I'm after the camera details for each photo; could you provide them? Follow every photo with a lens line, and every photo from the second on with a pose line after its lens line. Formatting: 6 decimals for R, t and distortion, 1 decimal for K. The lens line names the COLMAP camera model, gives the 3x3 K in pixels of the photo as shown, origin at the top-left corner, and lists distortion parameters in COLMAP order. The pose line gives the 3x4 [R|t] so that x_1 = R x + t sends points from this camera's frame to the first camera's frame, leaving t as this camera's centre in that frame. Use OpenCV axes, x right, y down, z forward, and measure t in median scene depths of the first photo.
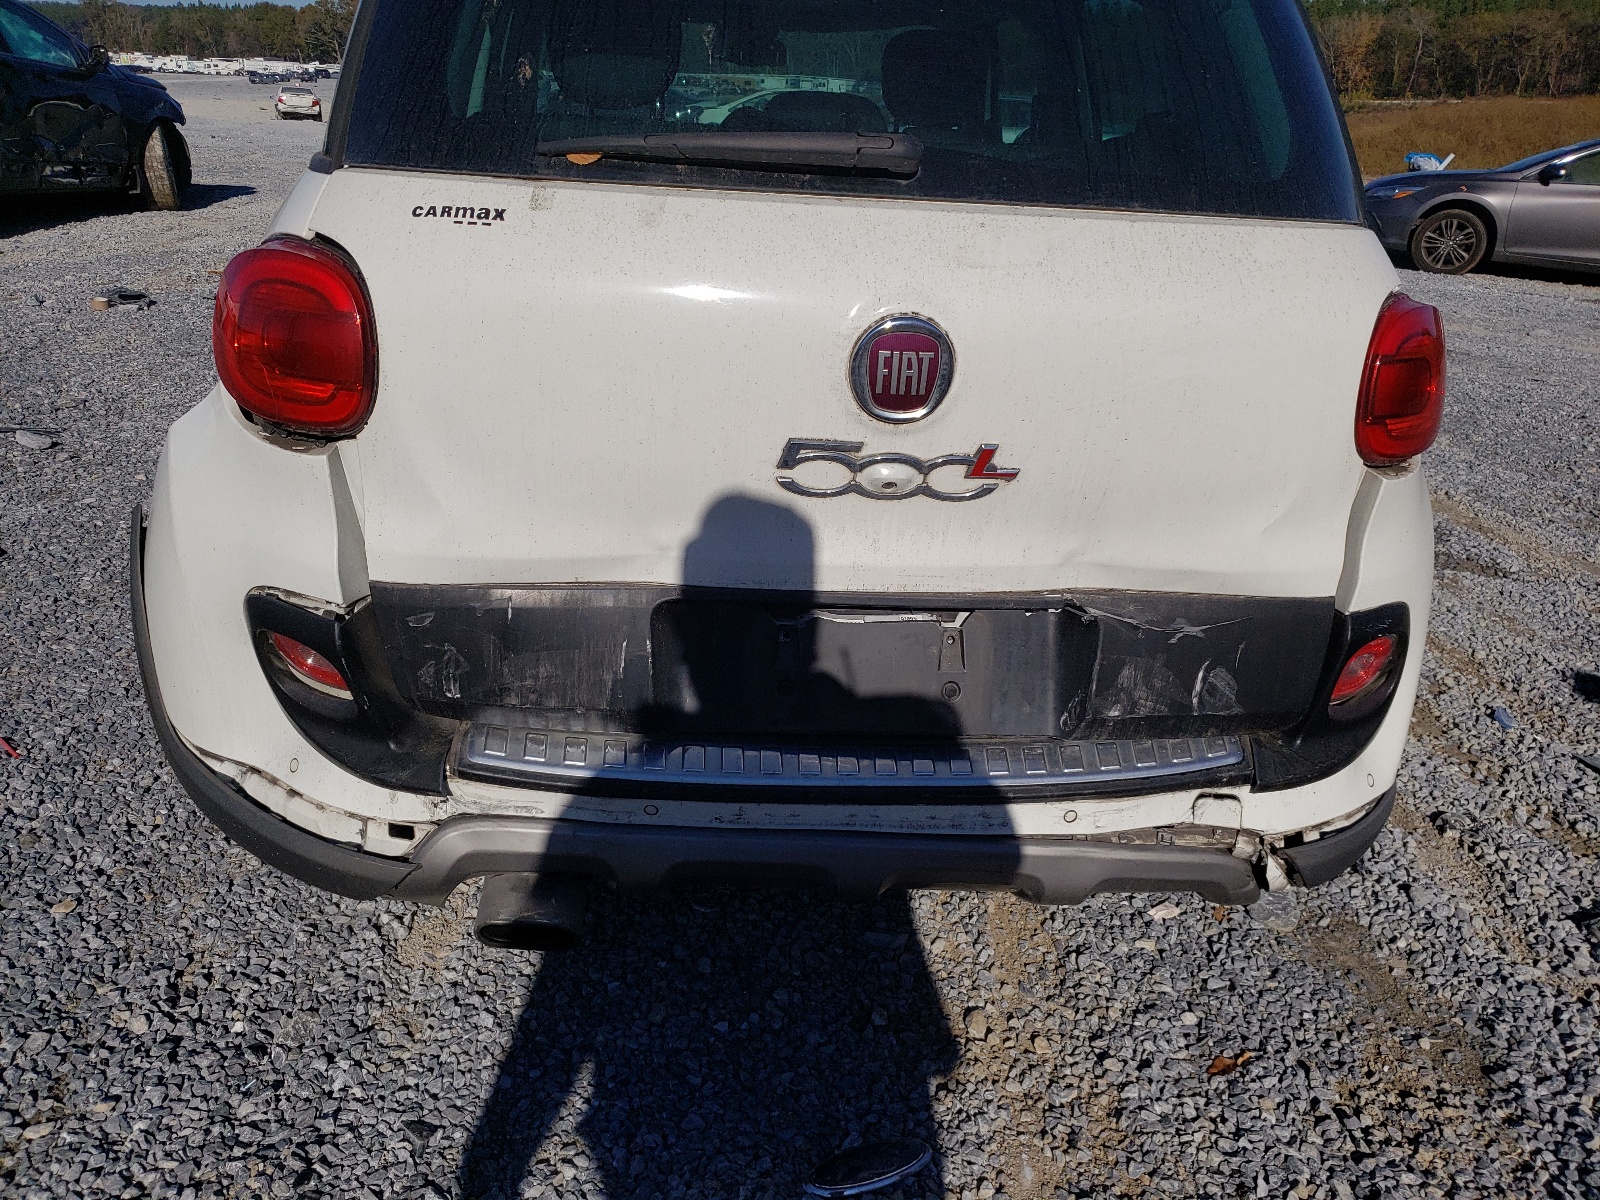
lens RADIAL K [[1245.1, 0, 862.6], [0, 1245.1, 599.6], [0, 0, 1]] dist [0.099442, -0.164758]
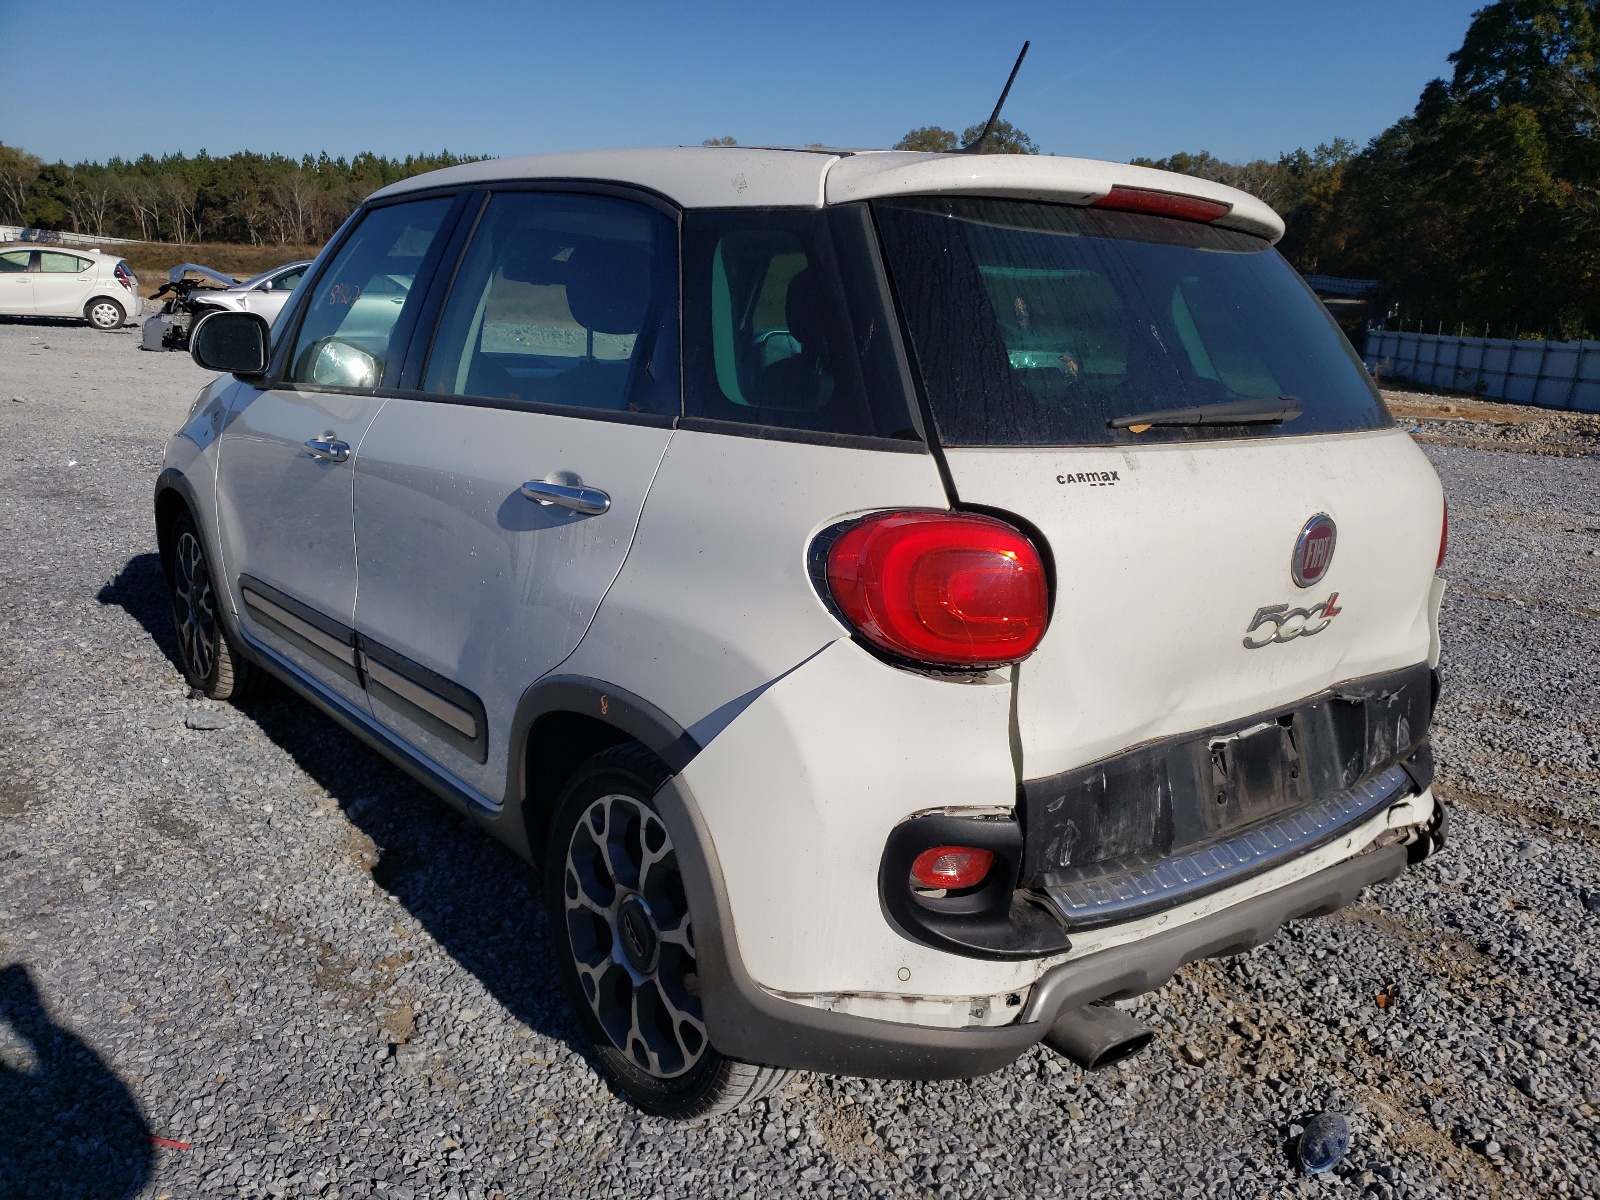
lens RADIAL K [[1245.1, 0, 862.6], [0, 1245.1, 599.6], [0, 0, 1]] dist [0.099442, -0.164758]
pose [[0.821905, -0.145781, 0.550655, -1.065358], [0.201484, 0.978605, -0.041657, -0.153402], [-0.532801, 0.145187, 0.833693, 0.064294]]
